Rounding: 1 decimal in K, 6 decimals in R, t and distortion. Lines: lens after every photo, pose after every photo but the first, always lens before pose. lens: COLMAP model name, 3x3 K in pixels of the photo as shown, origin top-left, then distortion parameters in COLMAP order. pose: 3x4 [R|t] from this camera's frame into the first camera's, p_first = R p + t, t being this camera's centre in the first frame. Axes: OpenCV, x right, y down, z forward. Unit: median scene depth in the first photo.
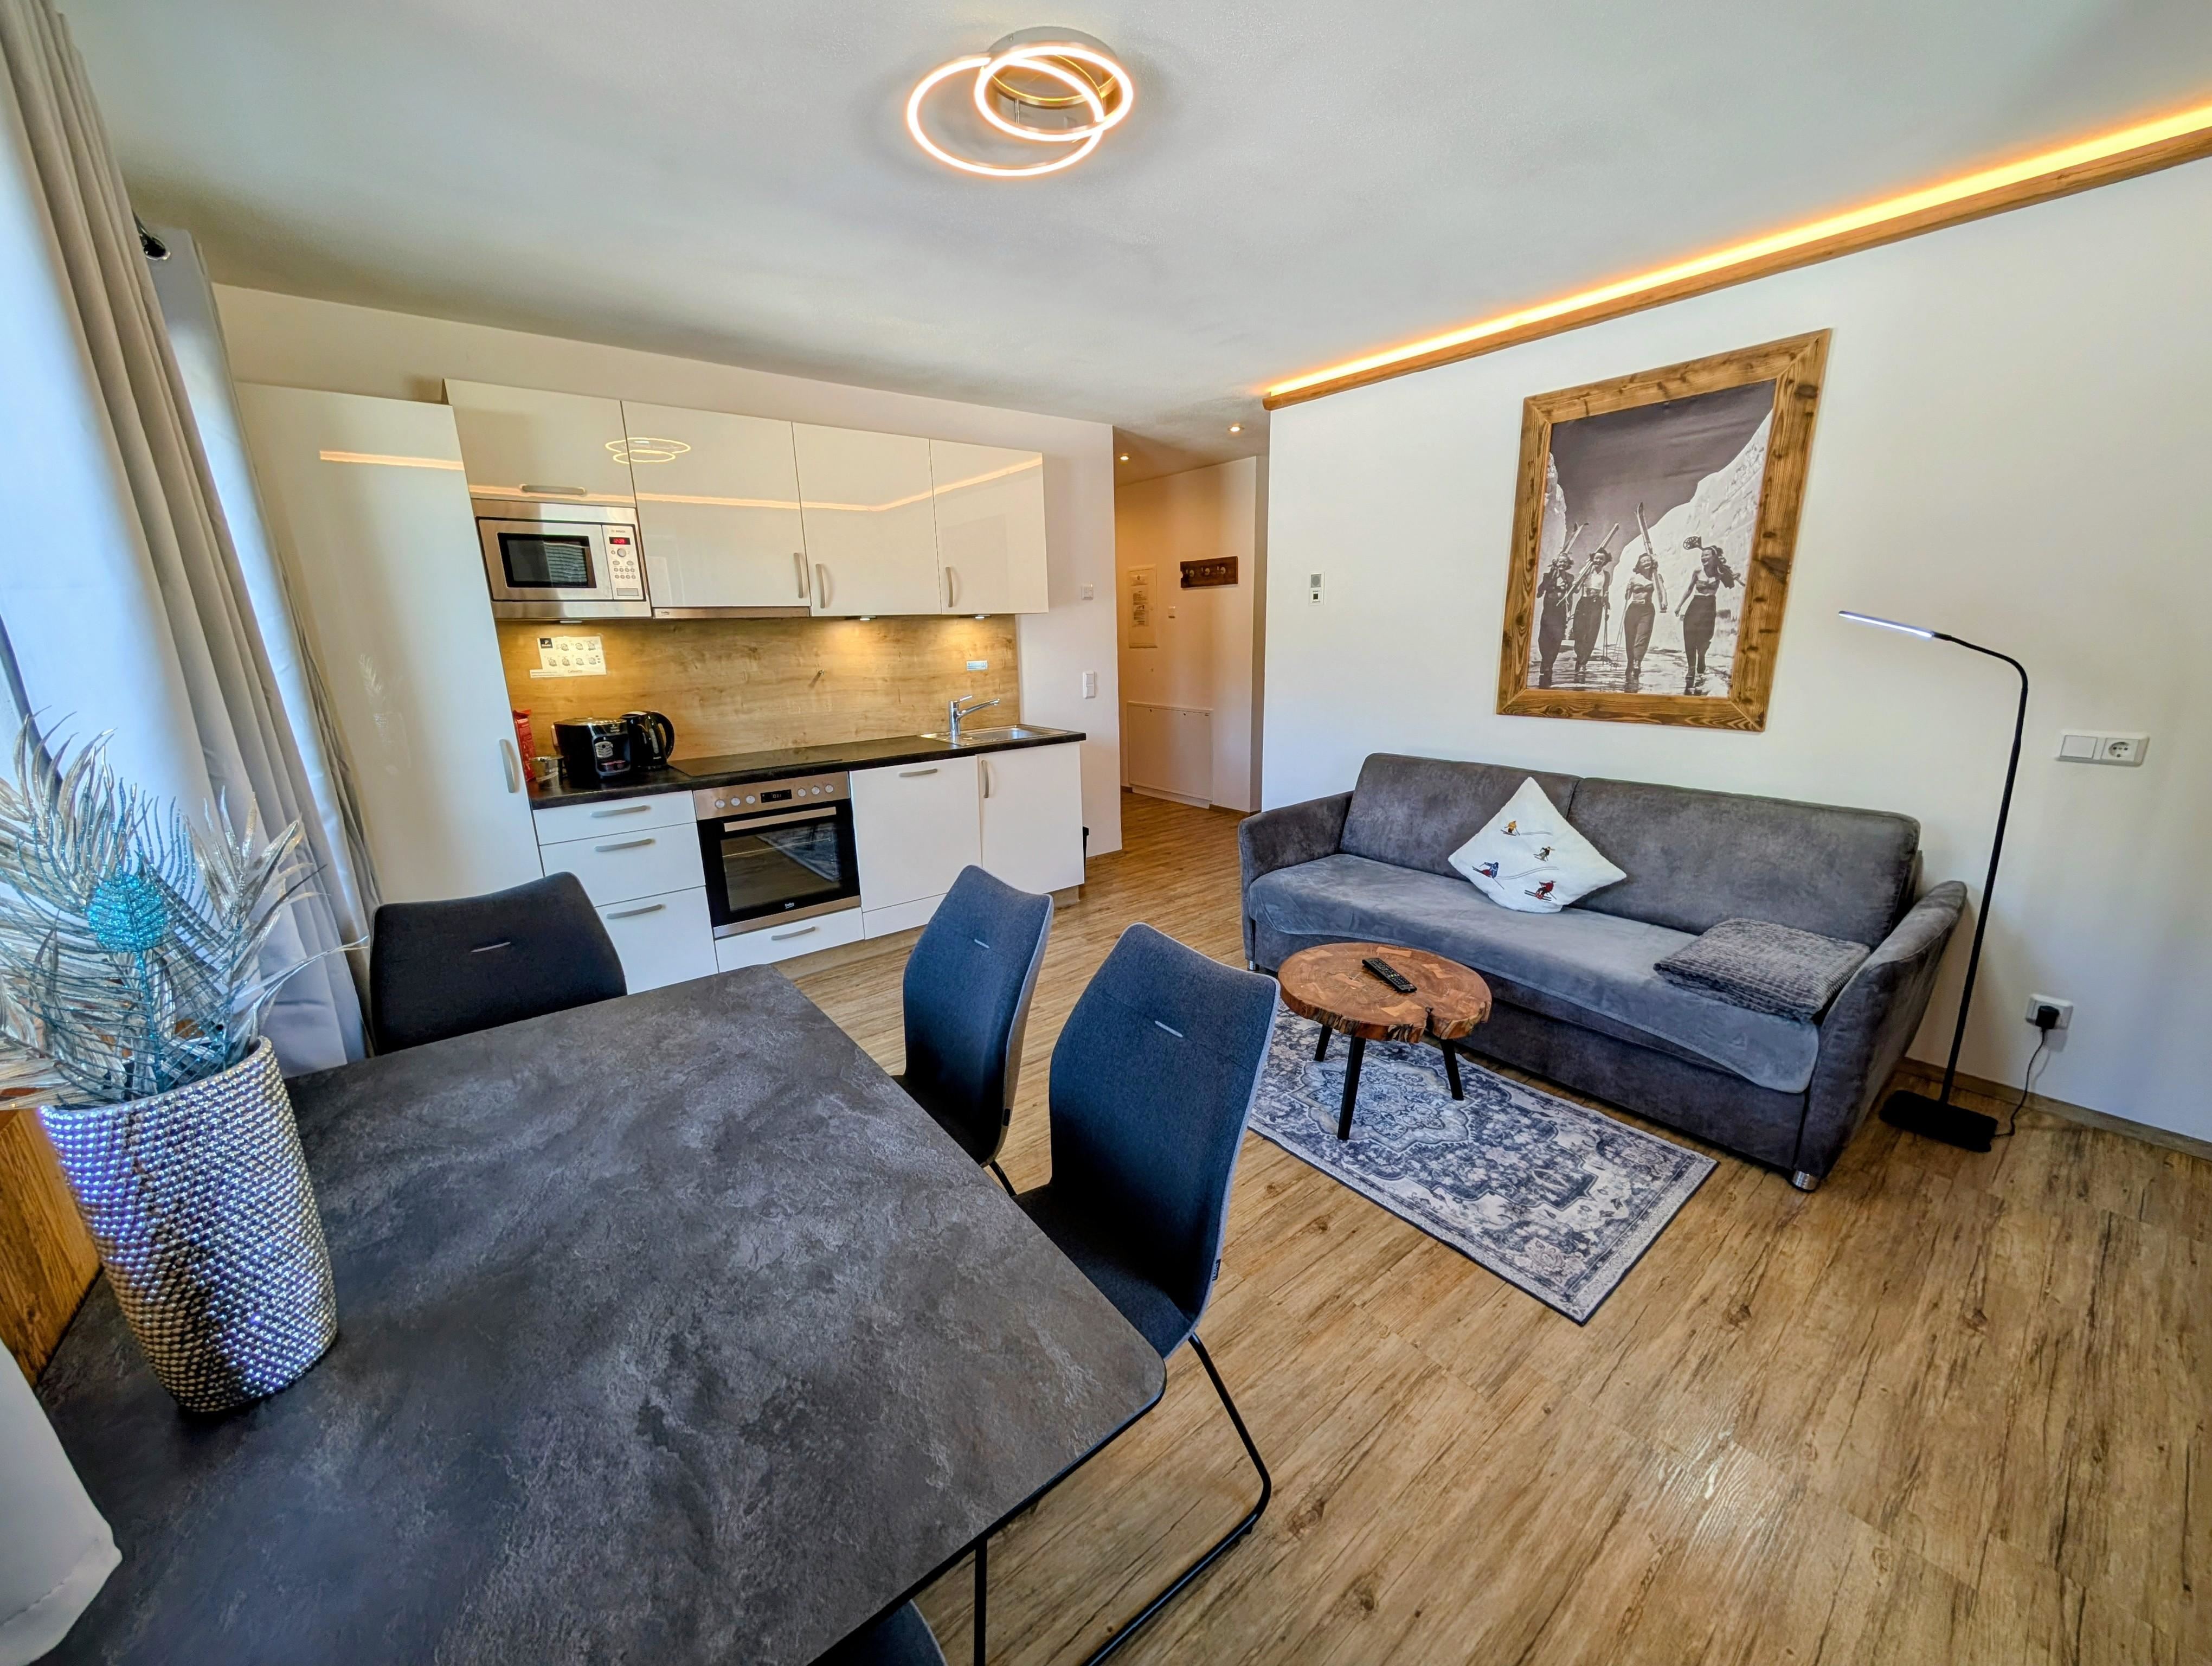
lens RADIAL K [[824.1, 0, 1097.5], [0, 824.1, 829.3], [0, 0, 1]] dist [0.000185, 0.000013]
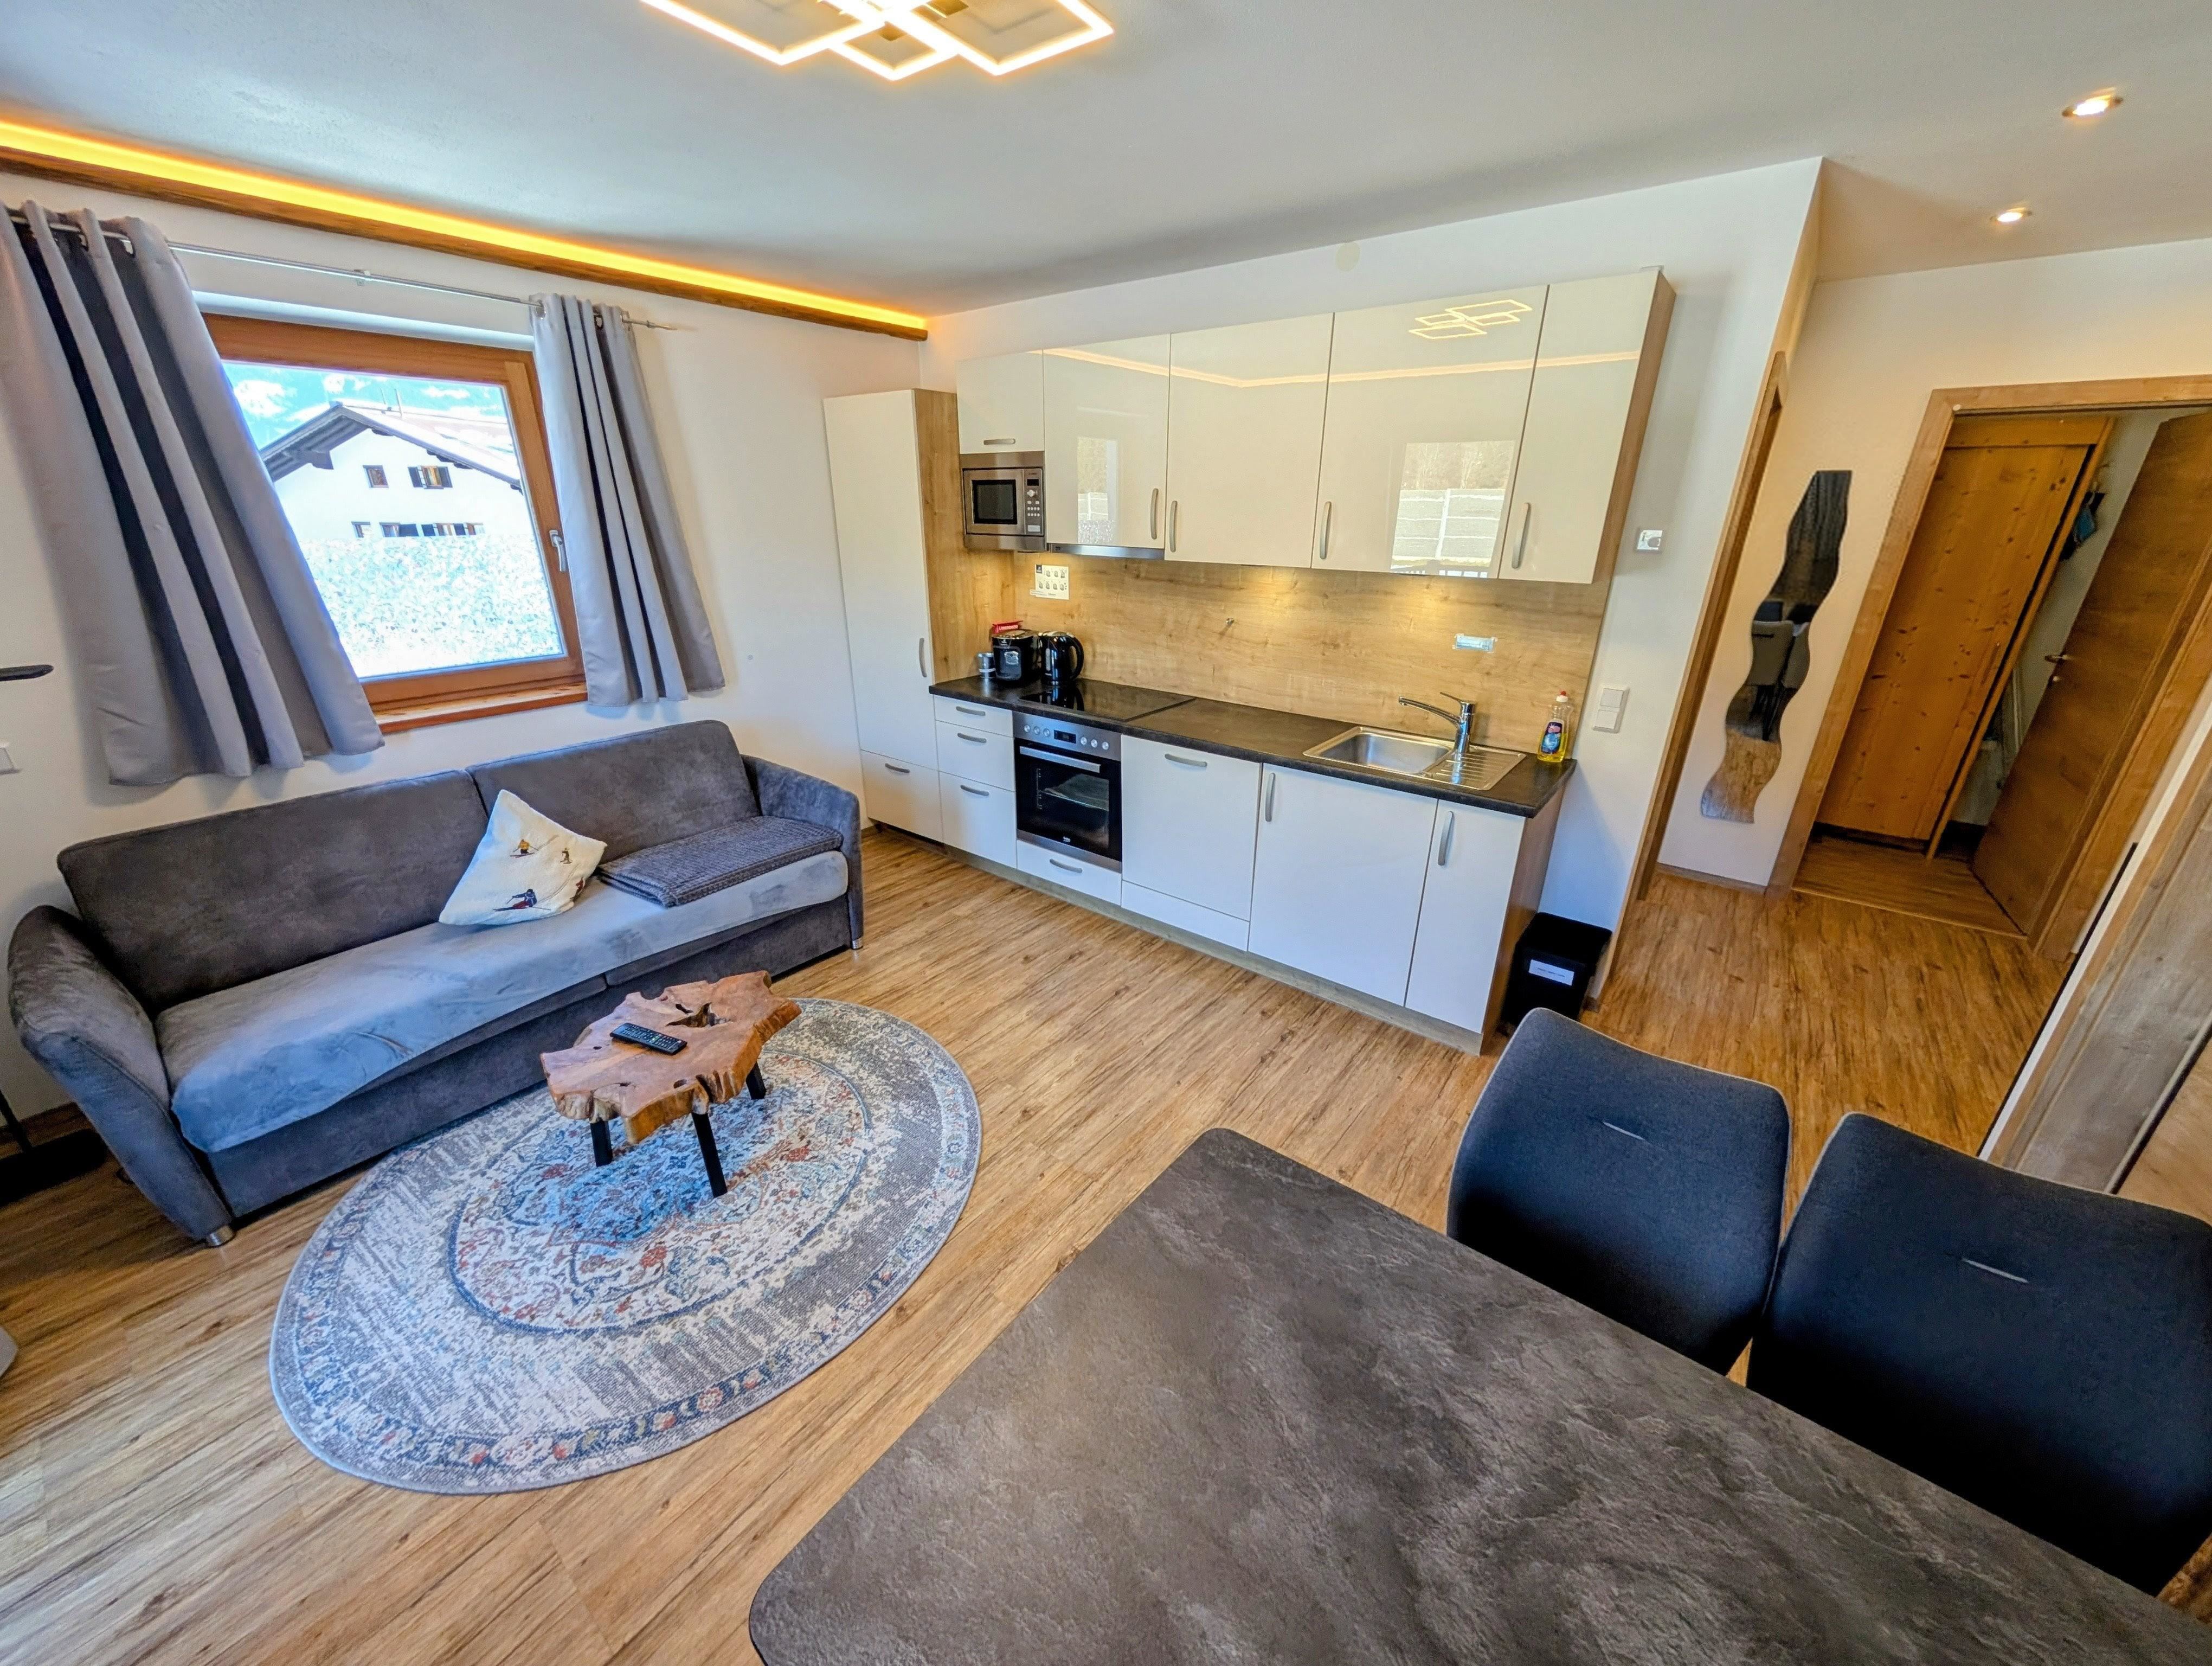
lens RADIAL K [[836.6, 0, 1113.4], [0, 836.6, 828.1], [0, 0, 1]] dist [0.001790, 0.000061]
pose [[0.244881, 0.382598, -0.890871, 0.605825], [-0.242709, 0.913782, 0.325722, -0.293216], [0.938683, 0.136459, 0.316628, 0.745065]]
